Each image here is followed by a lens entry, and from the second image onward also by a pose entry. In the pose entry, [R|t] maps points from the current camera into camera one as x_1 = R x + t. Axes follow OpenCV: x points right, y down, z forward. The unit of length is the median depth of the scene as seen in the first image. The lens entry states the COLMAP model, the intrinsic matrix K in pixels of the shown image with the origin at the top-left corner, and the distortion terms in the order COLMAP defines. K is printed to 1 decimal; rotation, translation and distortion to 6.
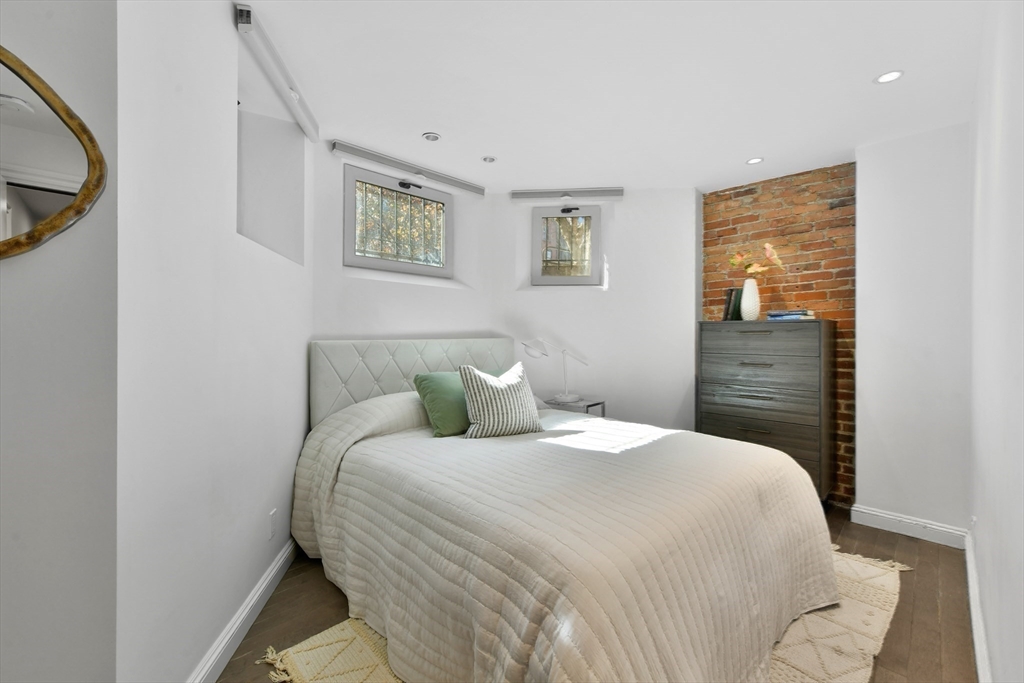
lens RADIAL K [[414.3, 0, 536.6], [0, 414.3, 339.0], [0, 0, 1]] dist [0.000765, 0.000721]
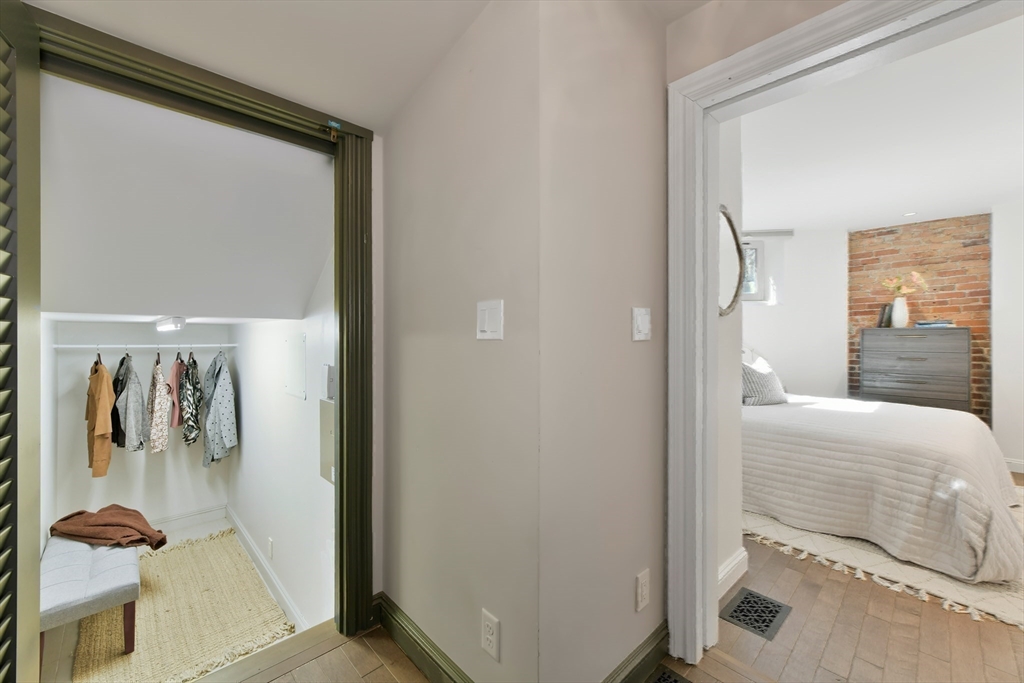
lens RADIAL K [[414.3, 0, 493.4], [0, 414.3, 340.5], [0, 0, 1]] dist [0.000765, 0.000721]
pose [[0.999508, -0.003204, -0.031193, -0.796847], [0.003306, 0.999989, 0.003201, -0.009421], [0.031182, -0.003302, 0.999508, -0.426952]]
